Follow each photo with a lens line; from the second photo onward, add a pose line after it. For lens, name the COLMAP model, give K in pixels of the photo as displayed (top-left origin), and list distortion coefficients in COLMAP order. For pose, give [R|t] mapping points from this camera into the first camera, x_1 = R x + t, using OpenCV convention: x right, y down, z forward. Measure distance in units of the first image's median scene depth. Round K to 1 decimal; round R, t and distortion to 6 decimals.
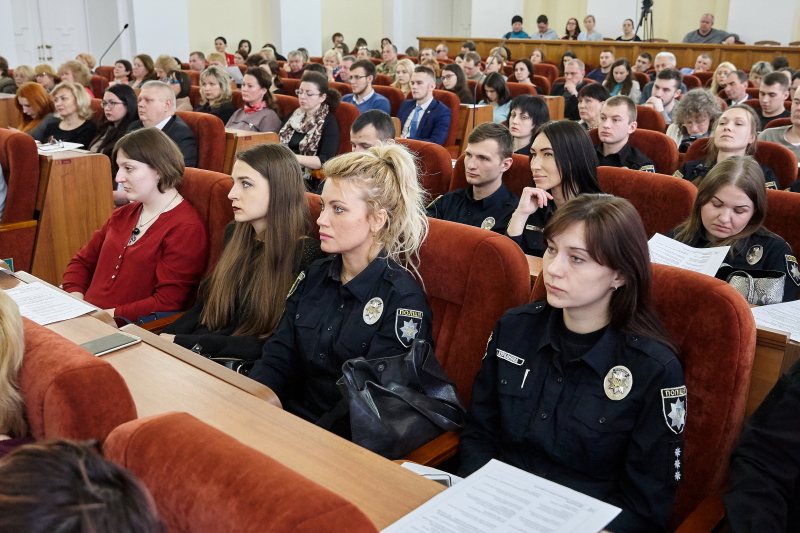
lens RADIAL K [[787.2, 0, 399.1], [0, 787.2, 266.1], [0, 0, 1]] dist [-0.018533, 0.000000]
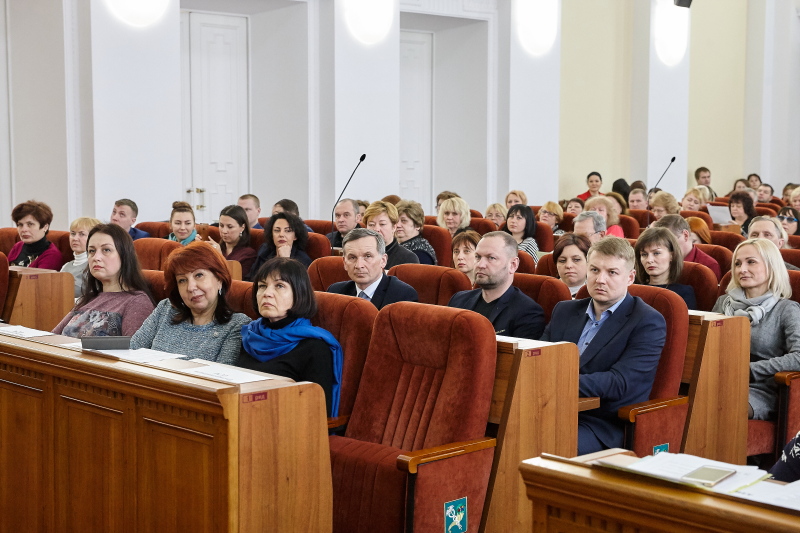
lens RADIAL K [[1271.4, 0, 400.8], [0, 1271.4, 266.6], [0, 0, 1]] dist [-0.015954, 0.000000]
pose [[0.998085, -0.002283, -0.061809, -0.337236], [-0.010639, 0.978086, -0.207930, 0.063103], [0.060929, 0.208189, 0.976189, -0.219375]]
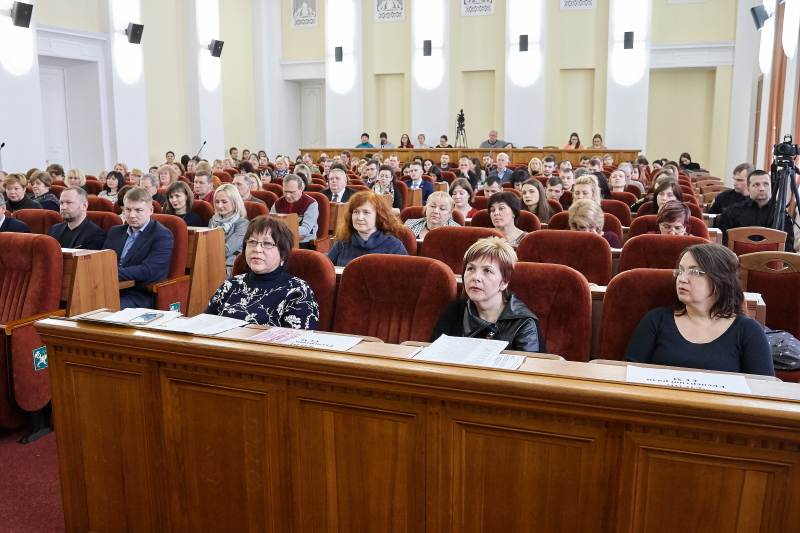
lens RADIAL K [[702.7, 0, 396.9], [0, 702.7, 267.5], [0, 0, 1]] dist [-0.079654, 0.039915]
pose [[0.934114, -0.077172, 0.348533, -0.294584], [0.117527, 0.988406, -0.096135, 0.066694], [-0.337073, 0.130763, 0.932353, -0.222538]]
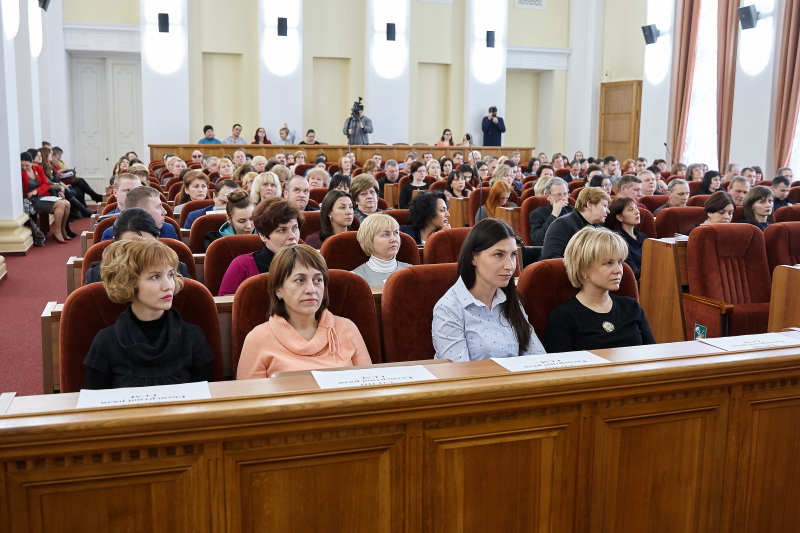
lens RADIAL K [[787.2, 0, 399.5], [0, 787.2, 264.2], [0, 0, 1]] dist [-0.018533, 0.000000]
pose [[0.511433, -0.142798, 0.847375, -0.806539], [0.246177, 0.969113, 0.014733, -0.070580], [-0.823306, 0.201069, 0.530790, 0.199903]]
